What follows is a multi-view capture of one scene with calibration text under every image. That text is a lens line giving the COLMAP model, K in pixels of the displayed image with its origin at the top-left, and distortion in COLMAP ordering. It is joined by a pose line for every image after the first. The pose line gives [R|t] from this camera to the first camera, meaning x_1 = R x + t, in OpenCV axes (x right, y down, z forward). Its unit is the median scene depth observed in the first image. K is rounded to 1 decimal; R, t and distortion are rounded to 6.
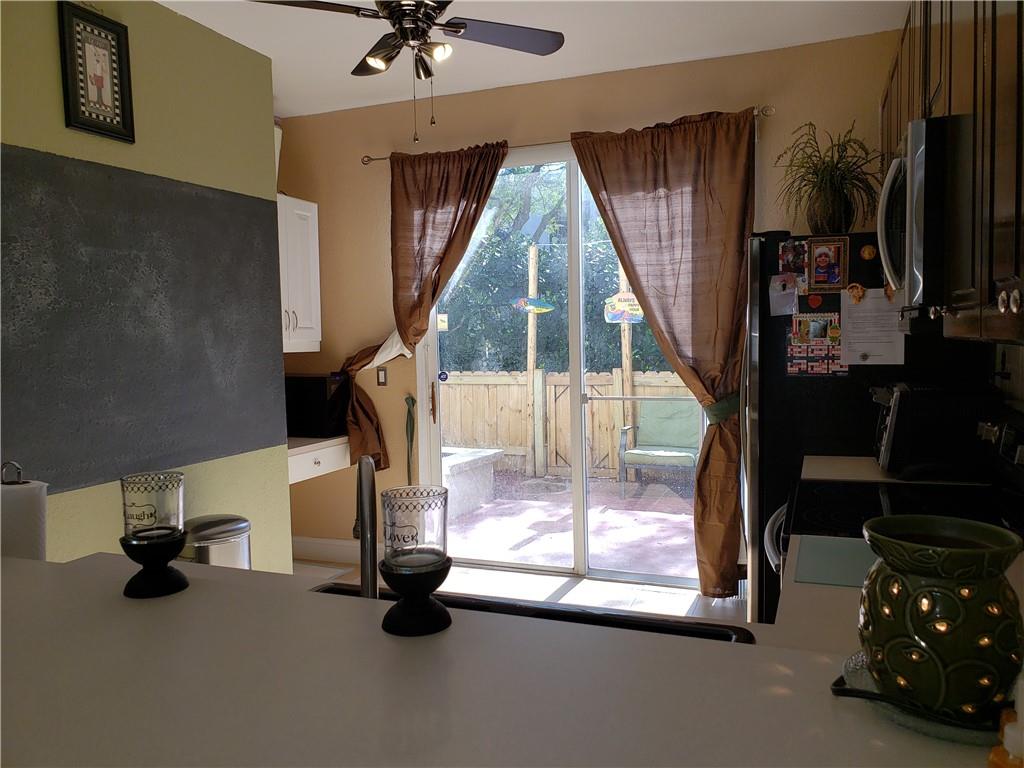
lens RADIAL K [[791.8, 0, 512.0], [0, 791.8, 384.0], [0, 0, 1]] dist [0.055238, -0.118290]
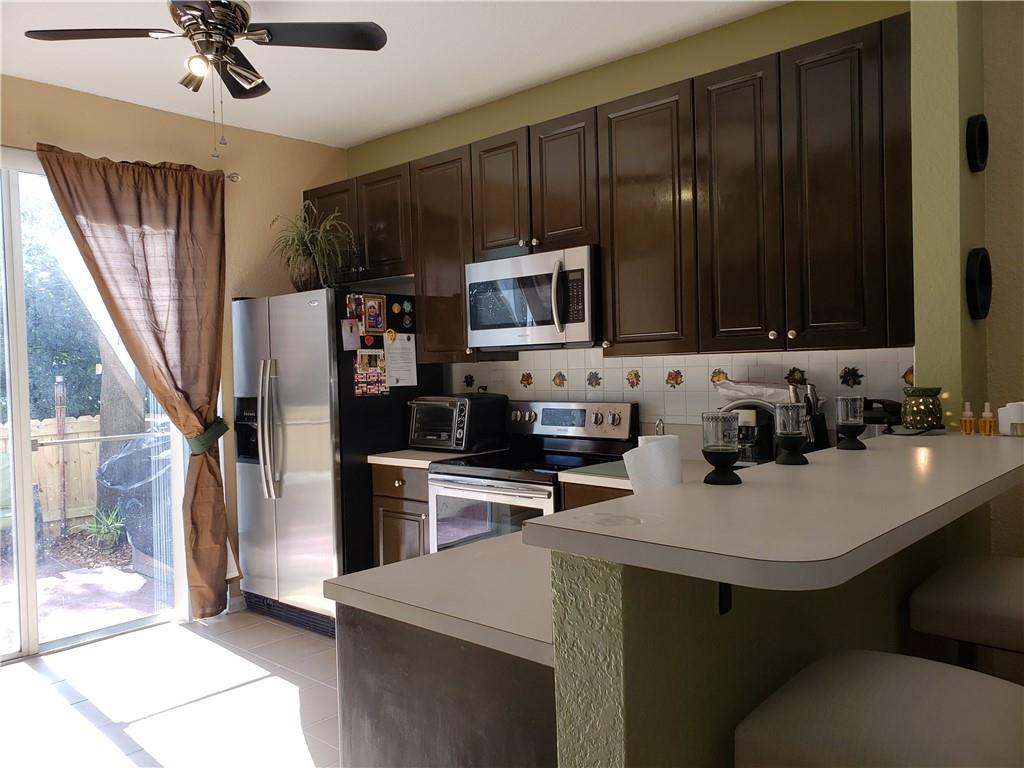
lens RADIAL K [[791.8, 0, 512.0], [0, 791.8, 384.0], [0, 0, 1]] dist [0.055238, -0.118290]
pose [[0.344857, -0.010451, 0.938597, -0.614262], [0.080480, 0.996585, -0.018473, 0.011024], [-0.935199, 0.081909, 0.344520, 0.238926]]
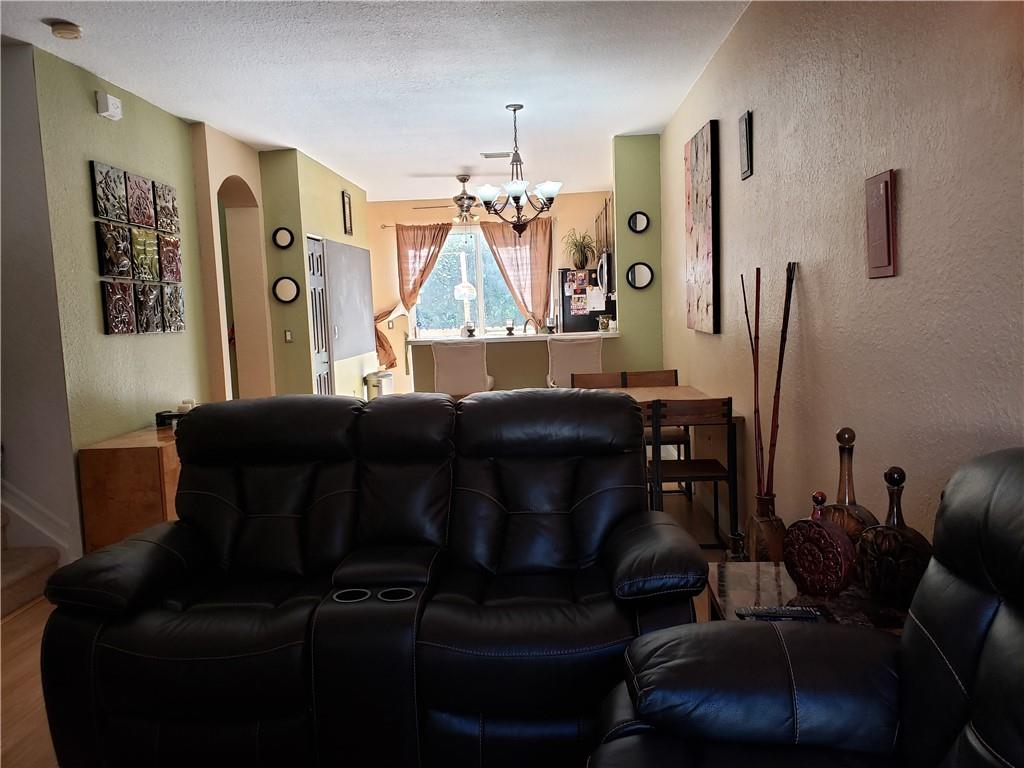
lens RADIAL K [[791.8, 0, 512.0], [0, 791.8, 384.0], [0, 0, 1]] dist [0.055238, -0.118290]
pose [[0.945612, -0.043863, 0.322326, -0.681141], [0.036148, 0.998900, 0.029885, 0.121945], [-0.323282, -0.016609, 0.946157, -1.434811]]
